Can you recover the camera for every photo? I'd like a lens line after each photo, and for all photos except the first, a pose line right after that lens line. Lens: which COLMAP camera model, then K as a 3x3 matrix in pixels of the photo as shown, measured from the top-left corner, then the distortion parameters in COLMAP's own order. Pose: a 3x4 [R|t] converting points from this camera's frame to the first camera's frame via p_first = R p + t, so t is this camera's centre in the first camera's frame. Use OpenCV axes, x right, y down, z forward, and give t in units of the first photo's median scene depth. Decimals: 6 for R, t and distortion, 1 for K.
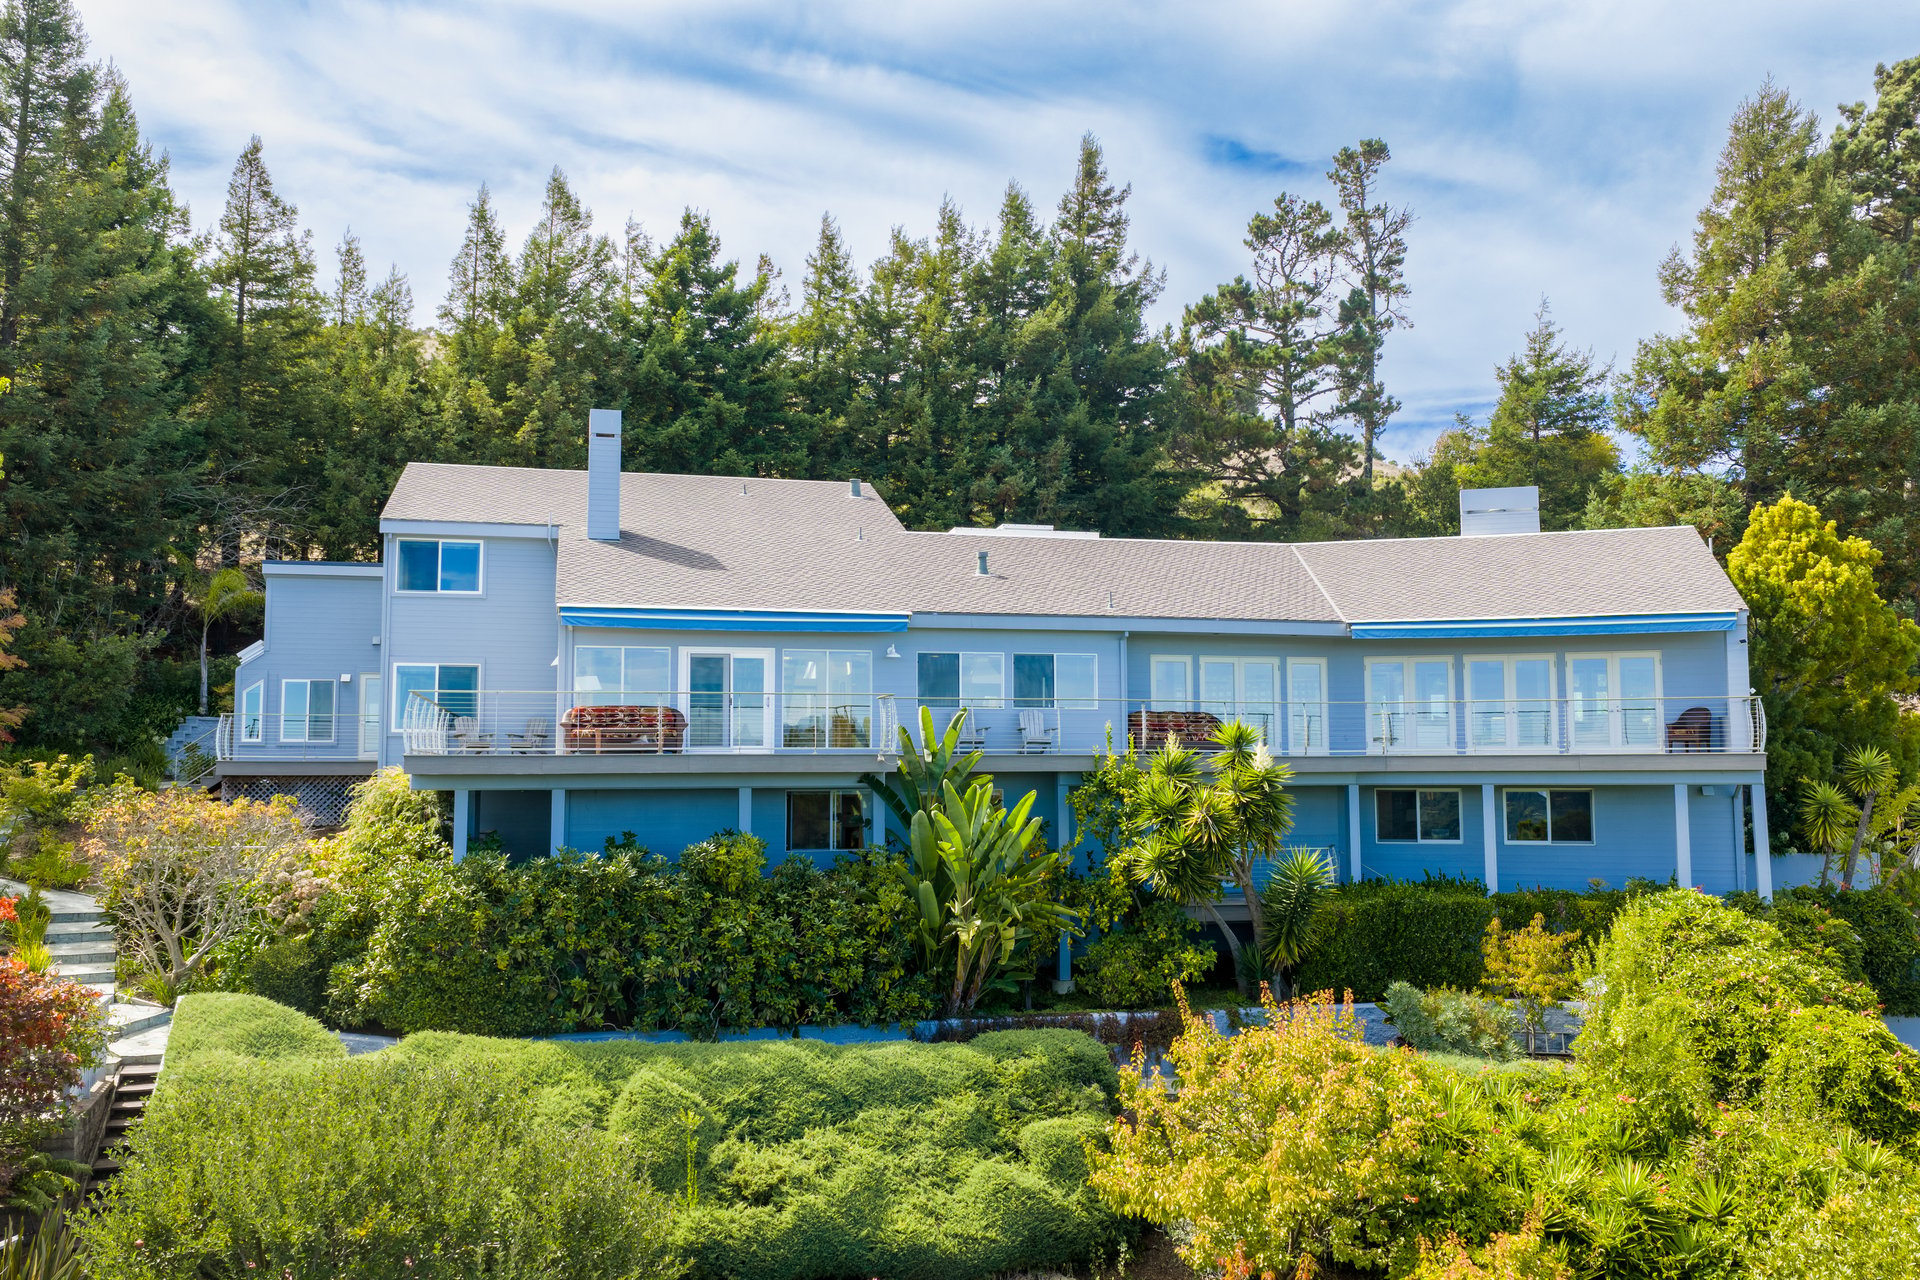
lens RADIAL K [[1615.5, 0, 962.0], [0, 1615.5, 634.3], [0, 0, 1]] dist [0.021573, -0.030542]
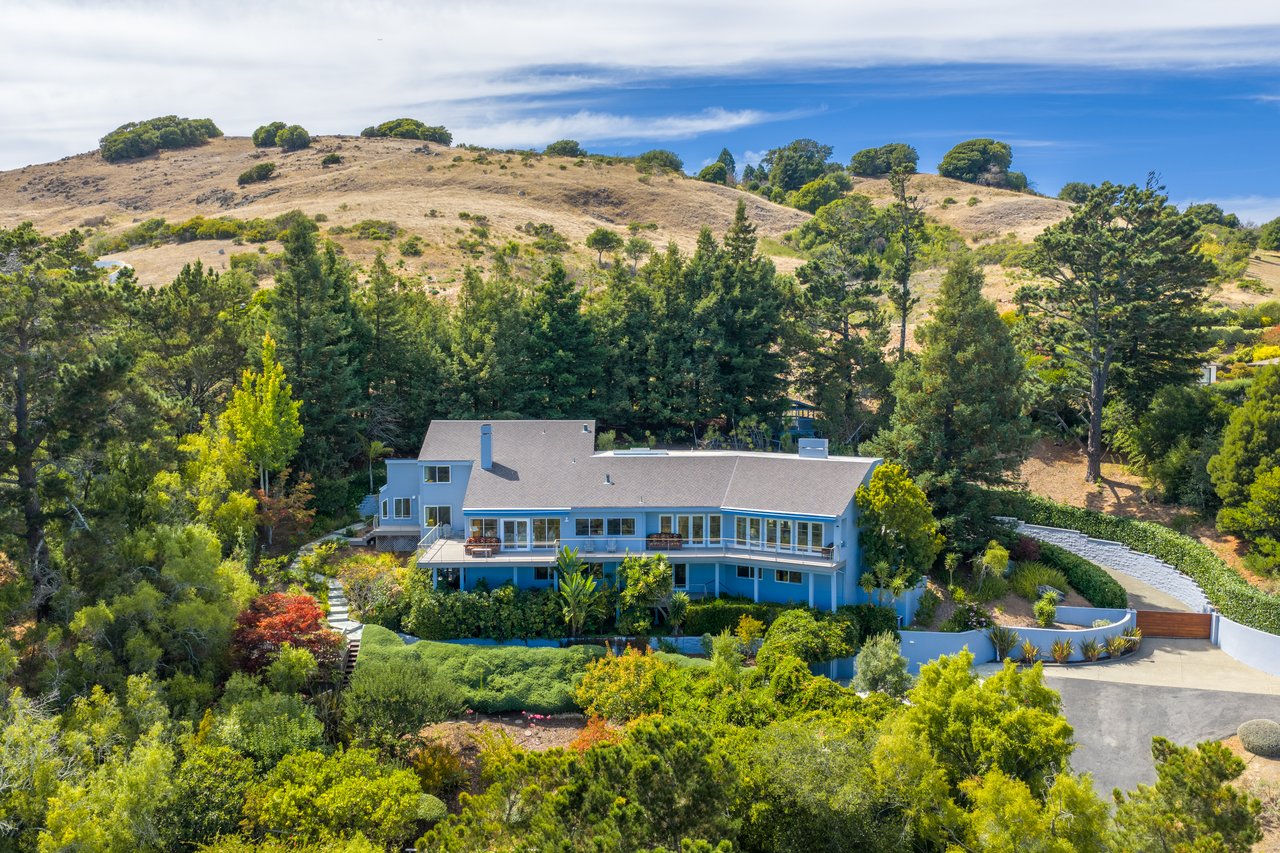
lens RADIAL K [[1077.0, 0, 638.0], [0, 1077.0, 428.5], [0, 0, 1]] dist [0.021573, -0.030542]
pose [[0.977295, 0.017968, -0.211119, 0.655067], [0.015716, 0.987506, 0.156798, -0.602938], [0.211299, -0.156556, 0.964802, -1.200817]]
